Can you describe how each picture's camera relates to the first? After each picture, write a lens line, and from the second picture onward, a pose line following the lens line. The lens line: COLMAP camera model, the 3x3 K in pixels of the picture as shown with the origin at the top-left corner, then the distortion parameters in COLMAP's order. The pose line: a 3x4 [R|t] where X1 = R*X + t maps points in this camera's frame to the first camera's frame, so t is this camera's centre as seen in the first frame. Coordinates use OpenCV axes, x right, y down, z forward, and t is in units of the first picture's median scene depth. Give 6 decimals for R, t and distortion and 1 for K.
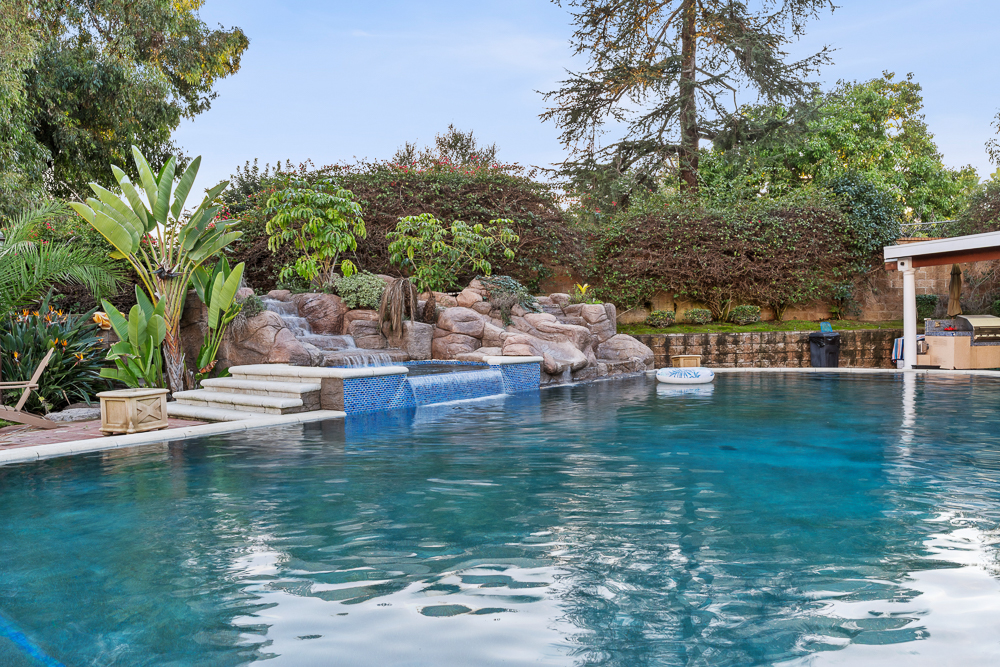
lens RADIAL K [[821.9, 0, 500.0], [0, 821.9, 332.6], [0, 0, 1]] dist [0.027907, -0.003167]
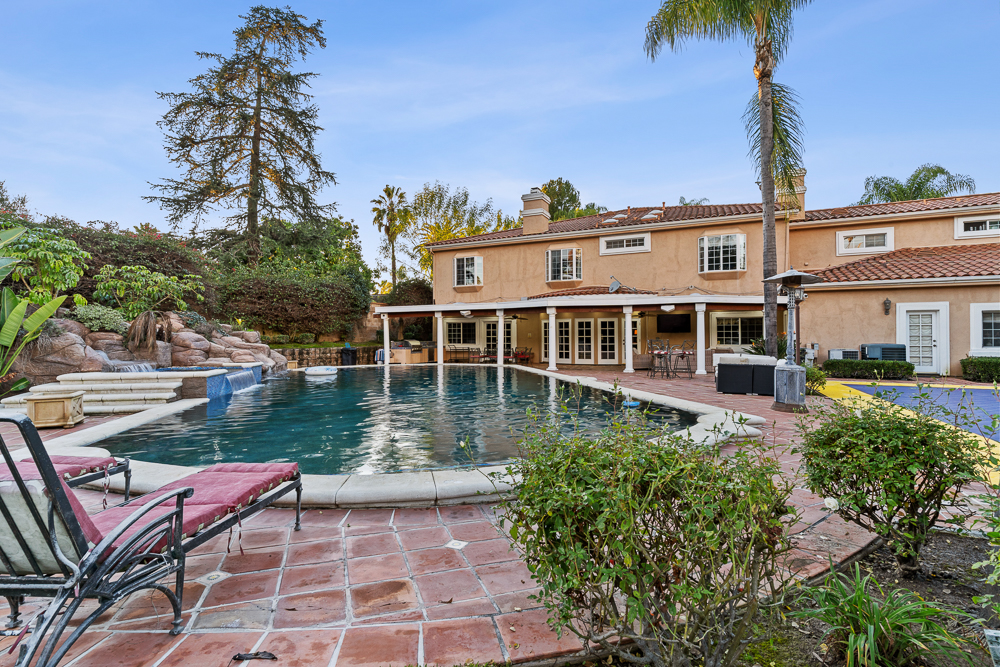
lens RADIAL K [[487.5, 0, 499.5], [0, 487.5, 338.3], [0, 0, 1]] dist [-0.000809, -0.000075]
pose [[0.618826, 0.010118, 0.785463, -0.314710], [0.007563, 0.999794, -0.018838, 0.001666], [-0.785491, 0.017598, 0.618622, -0.009362]]
